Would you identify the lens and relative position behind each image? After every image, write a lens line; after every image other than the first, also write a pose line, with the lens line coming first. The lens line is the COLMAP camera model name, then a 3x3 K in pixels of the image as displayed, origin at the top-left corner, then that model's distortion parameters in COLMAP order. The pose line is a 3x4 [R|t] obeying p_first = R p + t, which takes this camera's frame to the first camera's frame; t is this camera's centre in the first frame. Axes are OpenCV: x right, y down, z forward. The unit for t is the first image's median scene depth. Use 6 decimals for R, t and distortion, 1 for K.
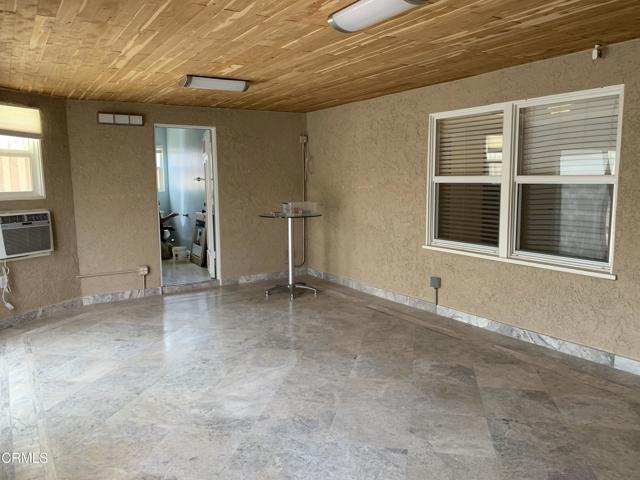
lens RADIAL K [[478.8, 0, 320.3], [0, 478.8, 239.8], [0, 0, 1]] dist [0.007991, -0.030327]
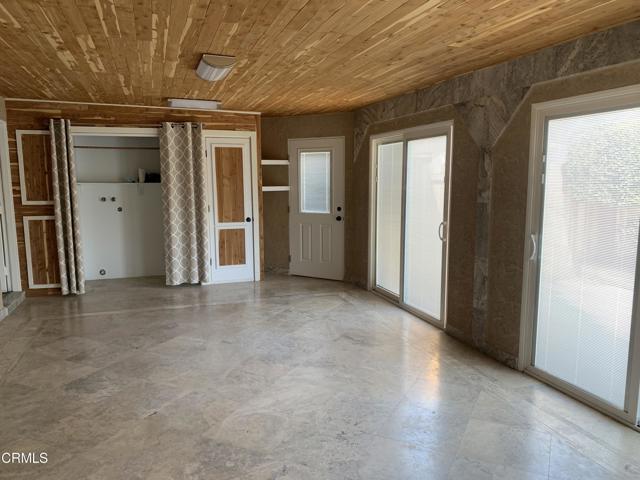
lens RADIAL K [[478.8, 0, 320.0], [0, 478.8, 240.1], [0, 0, 1]] dist [0.007991, -0.030327]
pose [[-0.969335, -0.021877, 0.244768, -0.425011], [0.041372, 0.967285, 0.250295, -0.239200], [-0.242237, 0.252746, -0.936718, 1.810168]]
